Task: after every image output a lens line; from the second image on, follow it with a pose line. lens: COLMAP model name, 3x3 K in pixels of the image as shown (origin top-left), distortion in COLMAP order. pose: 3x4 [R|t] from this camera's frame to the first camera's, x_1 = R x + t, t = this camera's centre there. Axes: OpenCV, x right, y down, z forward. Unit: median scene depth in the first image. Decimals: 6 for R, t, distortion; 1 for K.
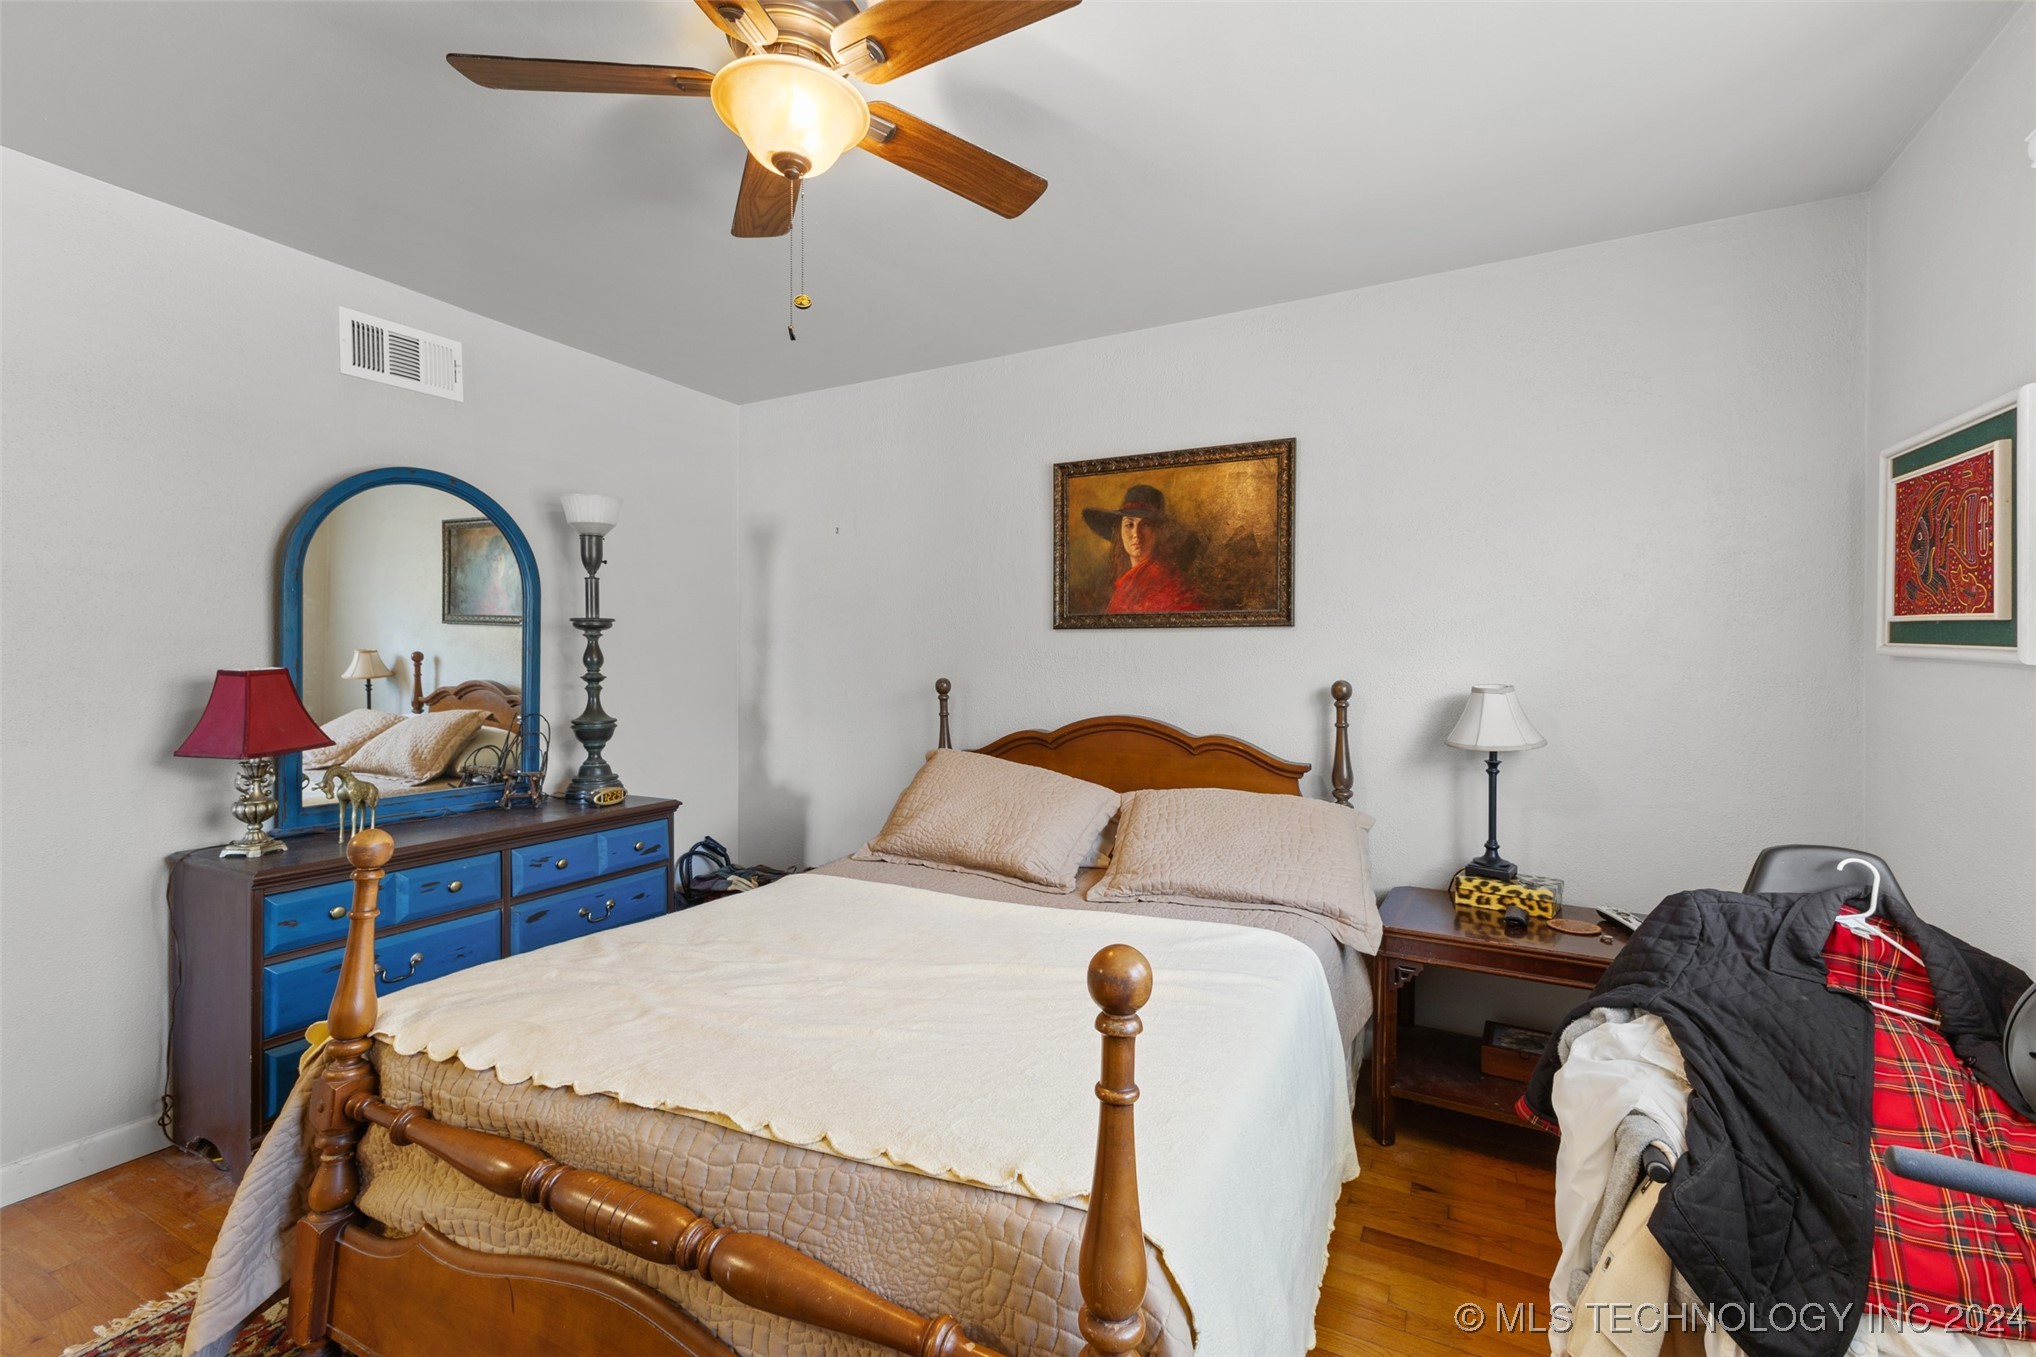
lens RADIAL K [[874.6, 0, 1017.8], [0, 874.6, 670.9], [0, 0, 1]] dist [0.004431, -0.000376]
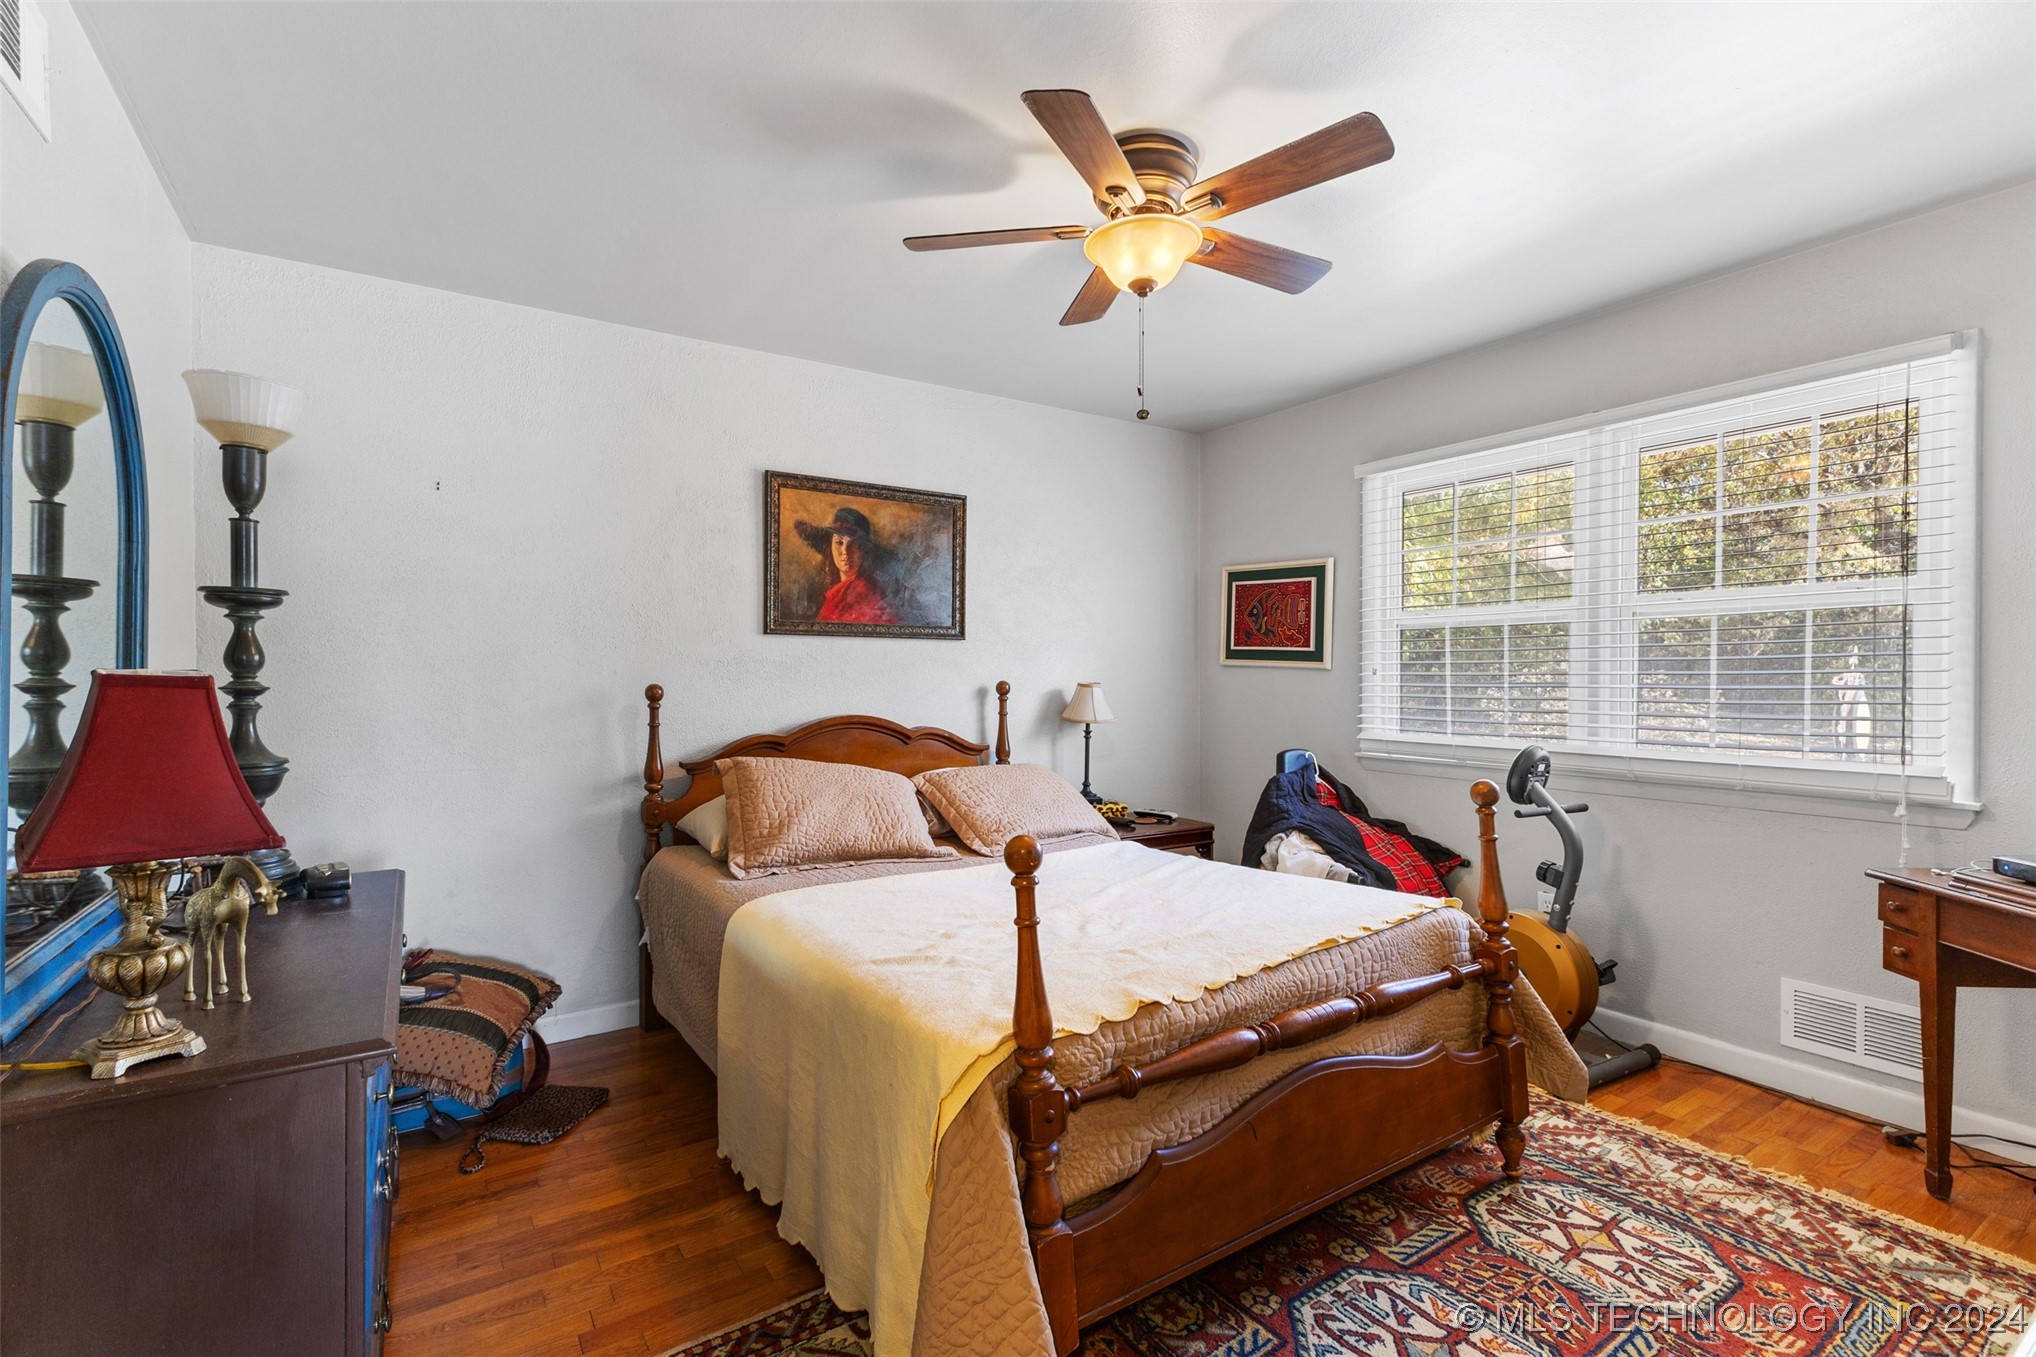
lens RADIAL K [[911.3, 0, 1015.6], [0, 911.3, 681.2], [0, 0, 1]] dist [0.020293, -0.000062]
pose [[0.480625, -0.010207, 0.876867, -0.781356], [0.007800, 0.999942, 0.007364, 0.001502], [-0.876892, 0.003300, 0.480677, 0.254251]]
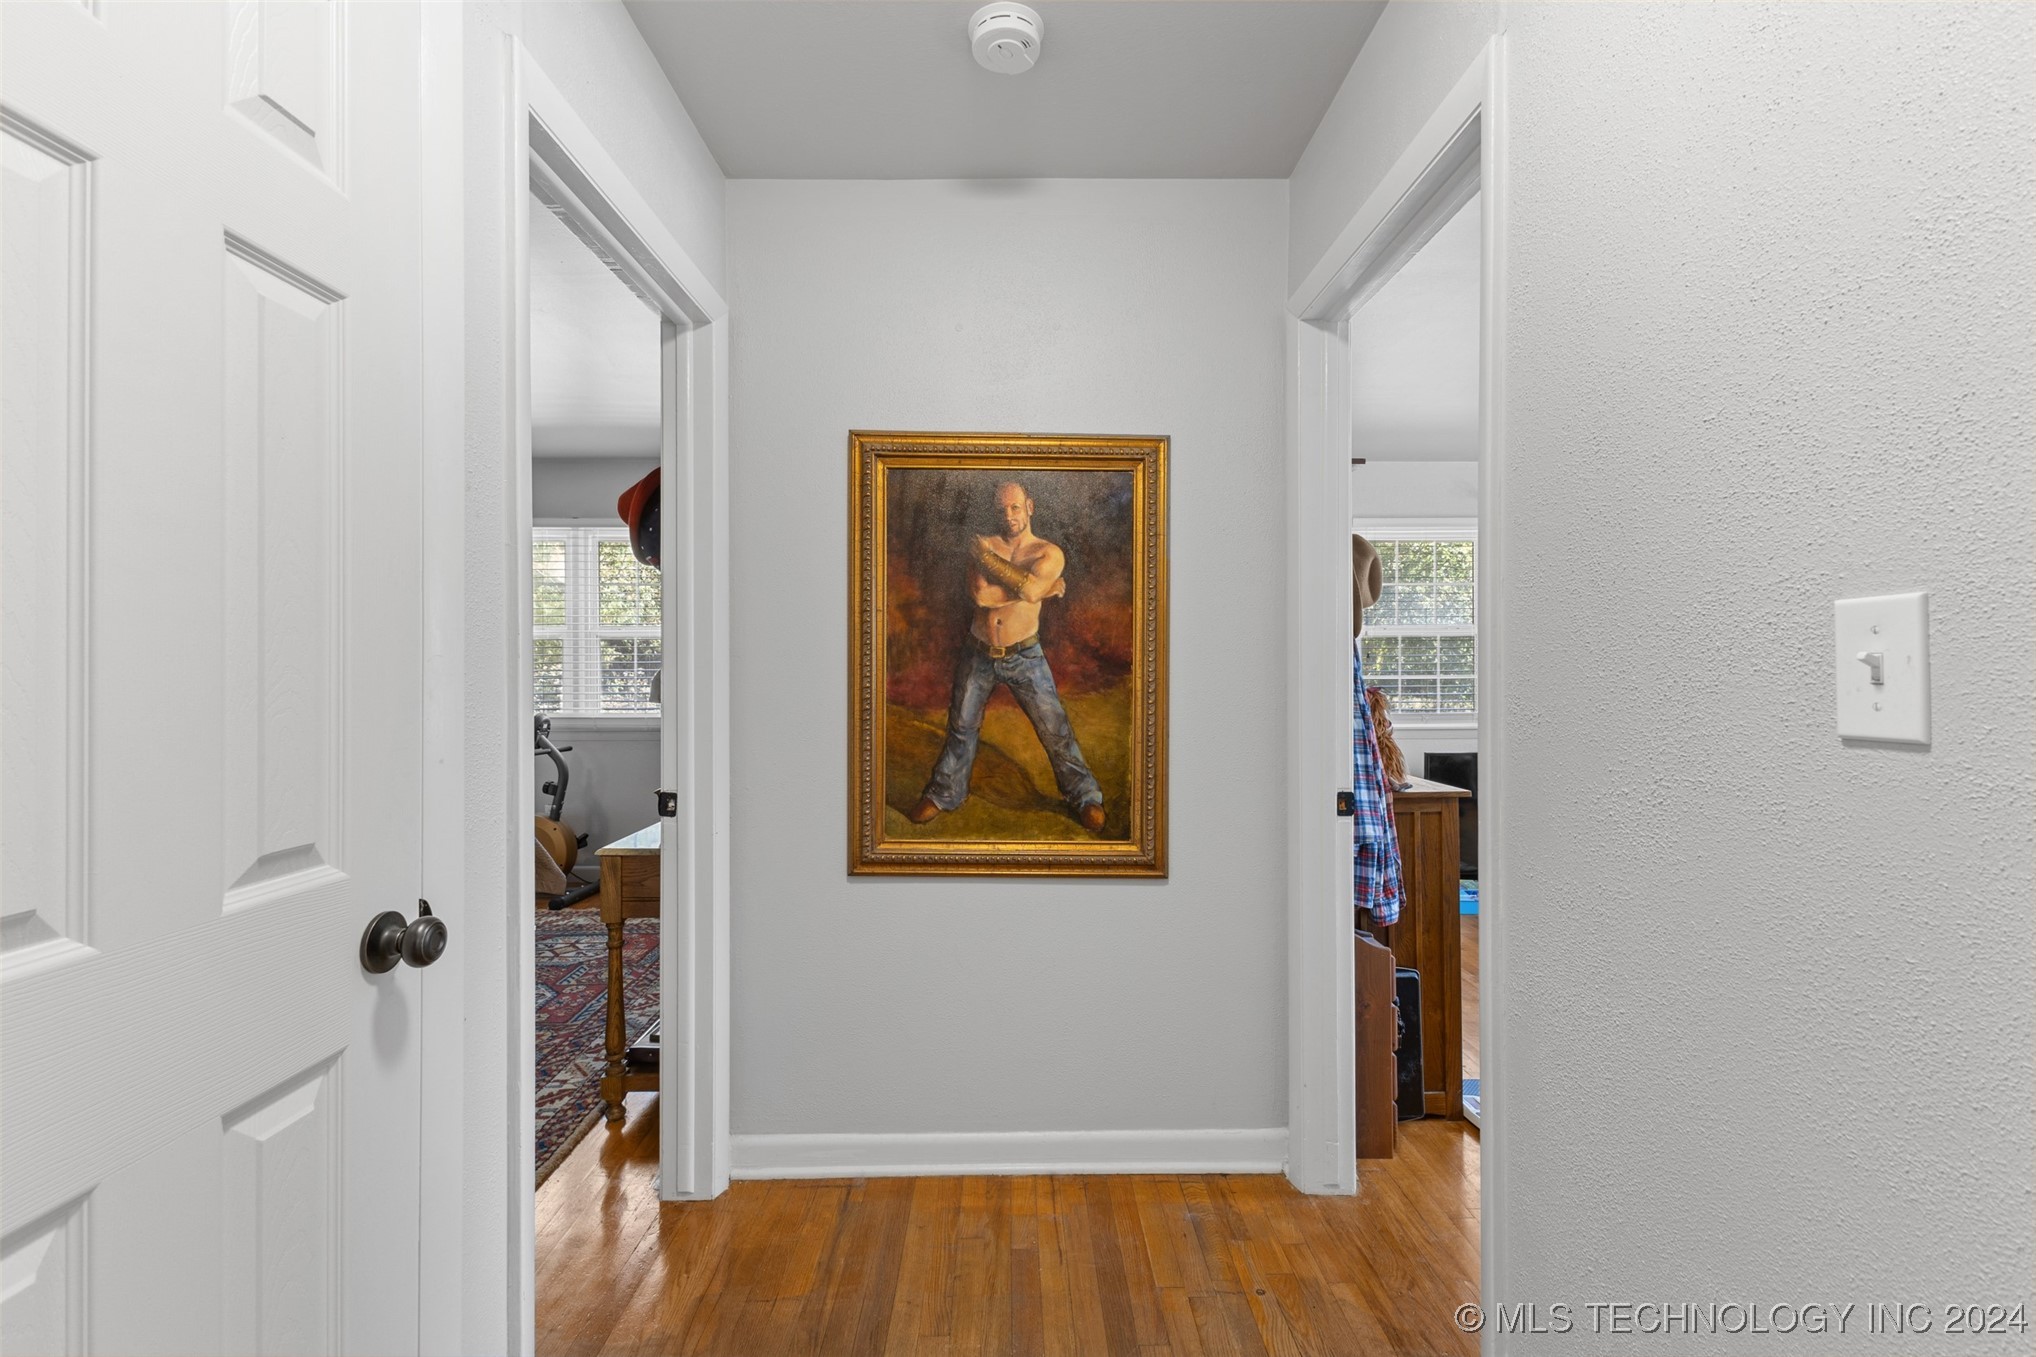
lens RADIAL K [[870.0, 0, 1020.3], [0, 870.0, 671.3], [0, 0, 1]] dist [0.004713, 0.000090]
pose [[-0.480107, -0.004089, 0.877200, -1.213249], [0.007918, 0.999928, 0.008995, -0.000548], [-0.877174, 0.011265, -0.480040, 0.241628]]
